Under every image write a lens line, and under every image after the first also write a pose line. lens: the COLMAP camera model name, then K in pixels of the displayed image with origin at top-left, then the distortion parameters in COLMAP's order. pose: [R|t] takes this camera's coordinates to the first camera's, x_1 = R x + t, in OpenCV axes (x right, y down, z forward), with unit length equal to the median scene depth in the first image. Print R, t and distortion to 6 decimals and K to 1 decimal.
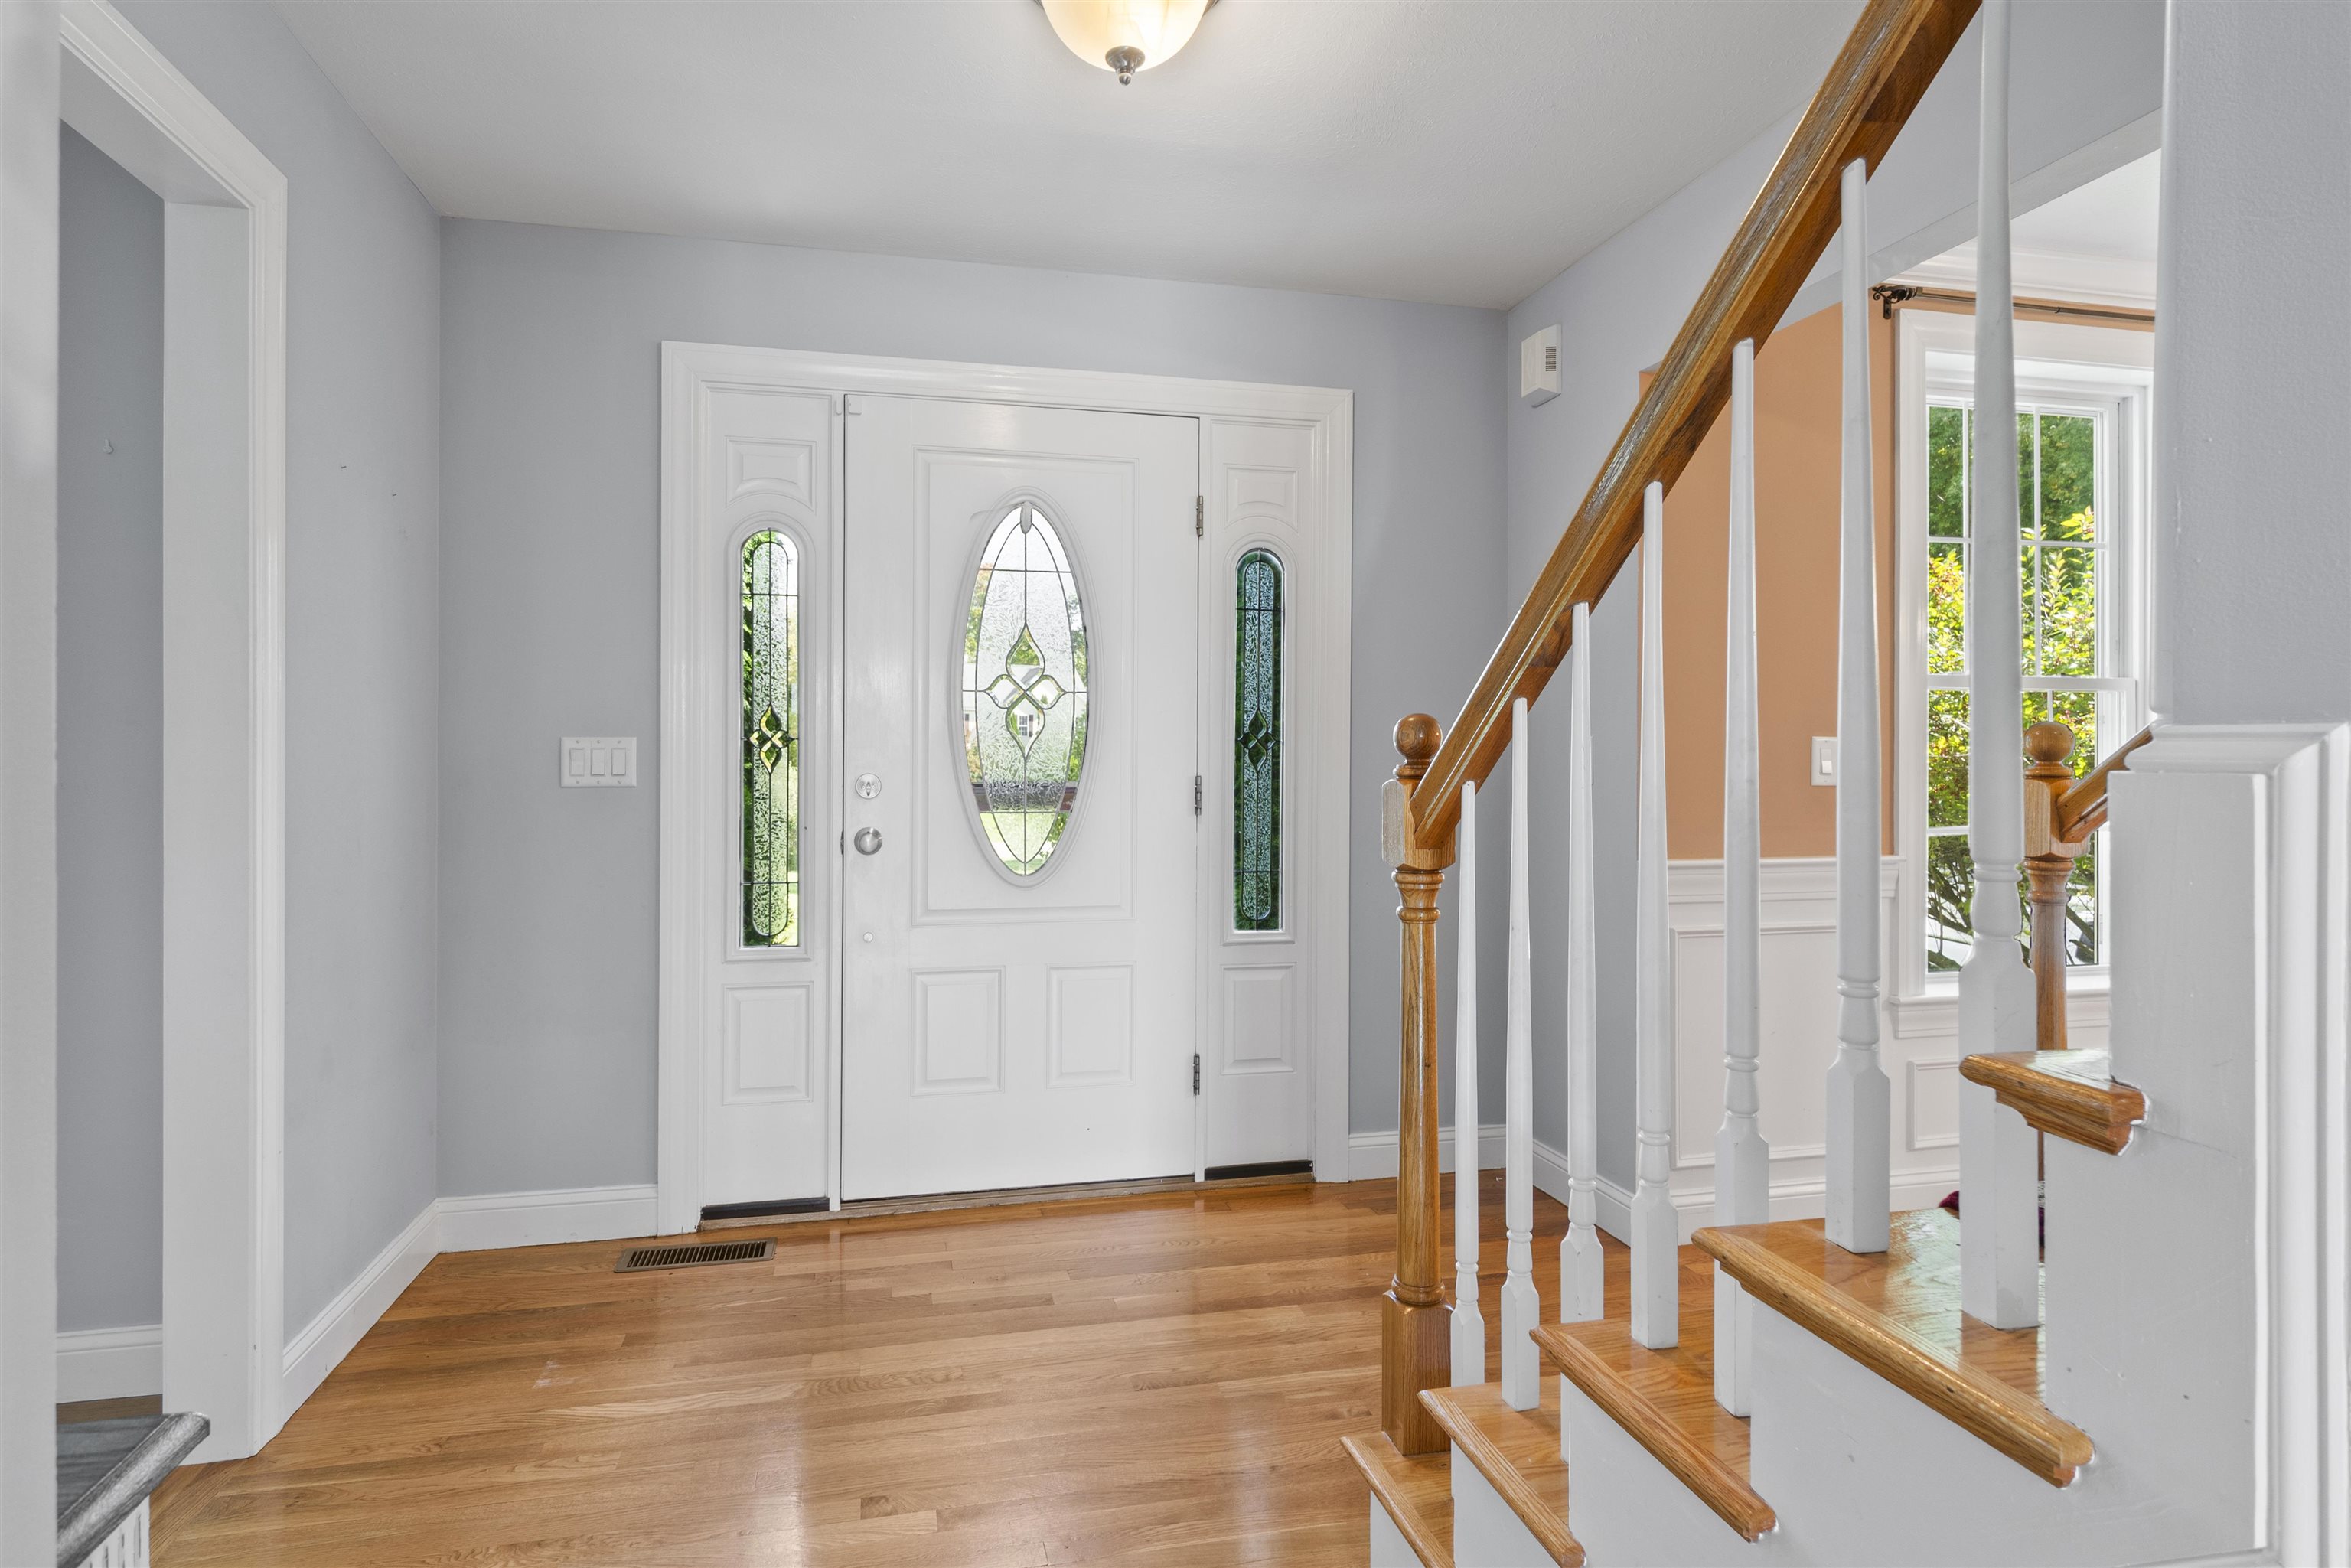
lens RADIAL K [[1244.9, 0, 1170.6], [0, 1244.9, 748.0], [0, 0, 1]] dist [-0.007842, -0.000574]
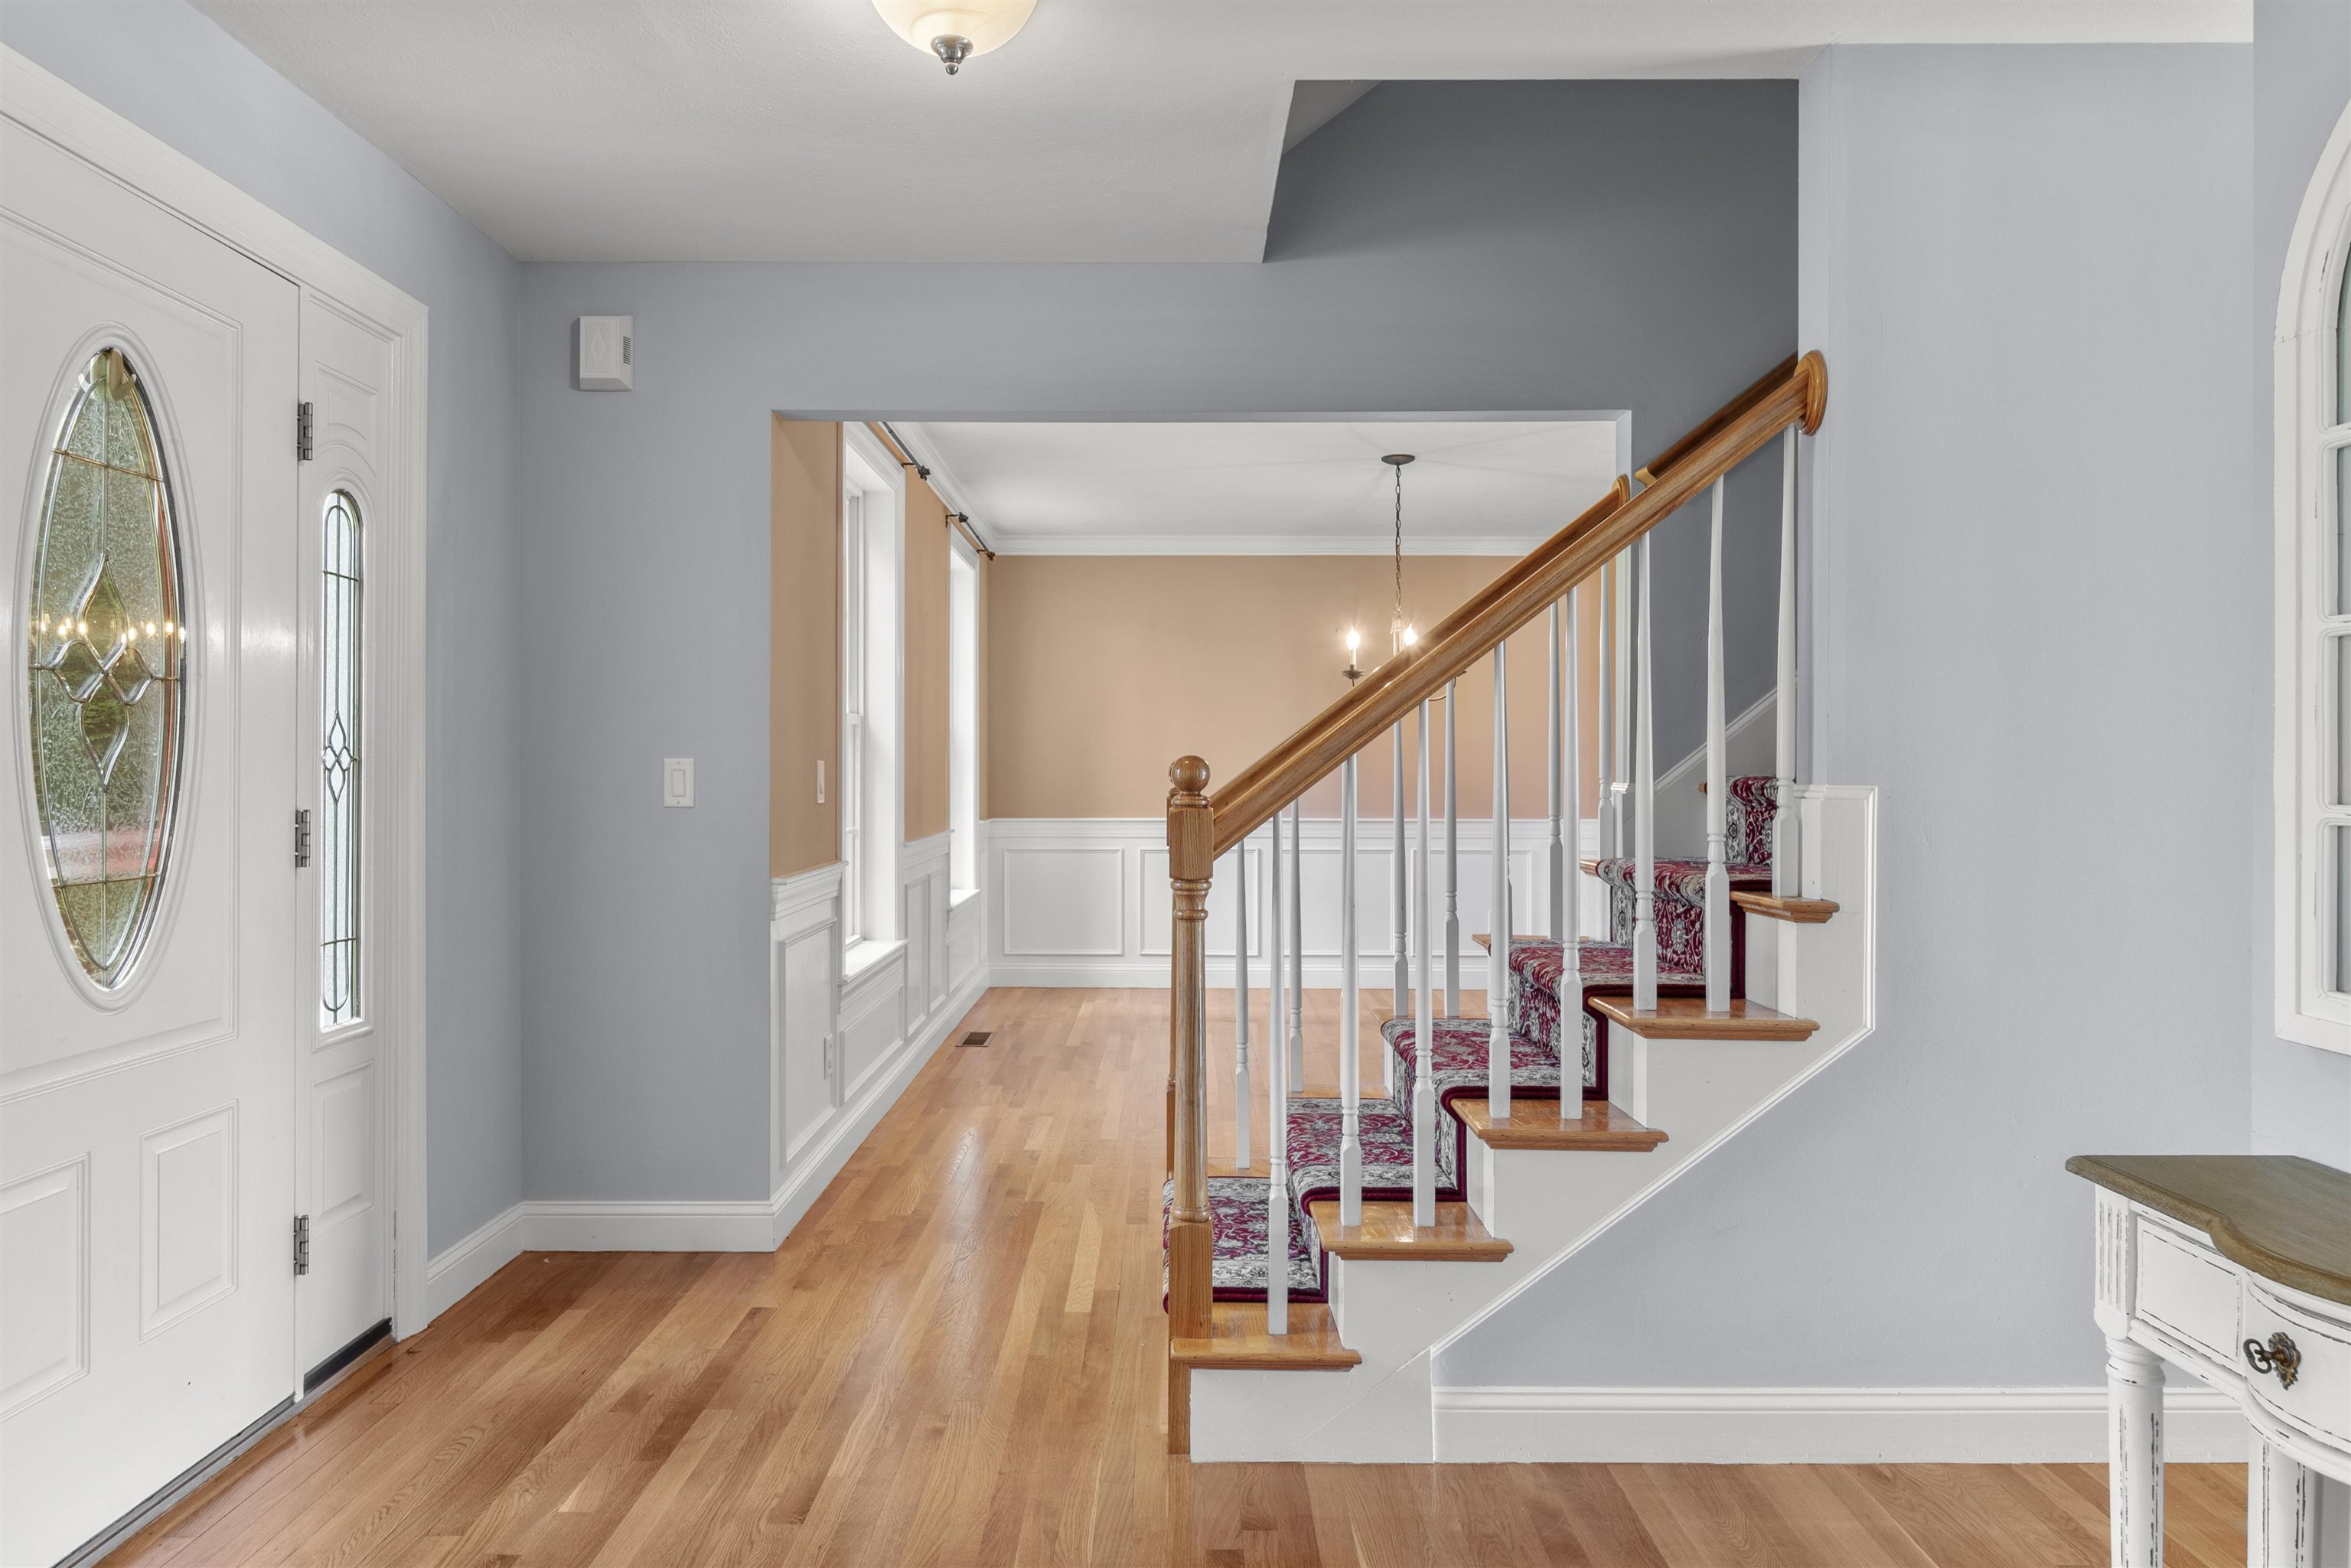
lens RADIAL K [[1396.8, 0, 1182.3], [0, 1396.8, 779.0], [0, 0, 1]] dist [-0.024564, -0.000952]
pose [[0.223165, -0.002482, 0.974778, -0.607868], [-0.013553, 0.999892, 0.005648, -0.005533], [-0.974686, -0.014471, 0.223107, 0.360606]]
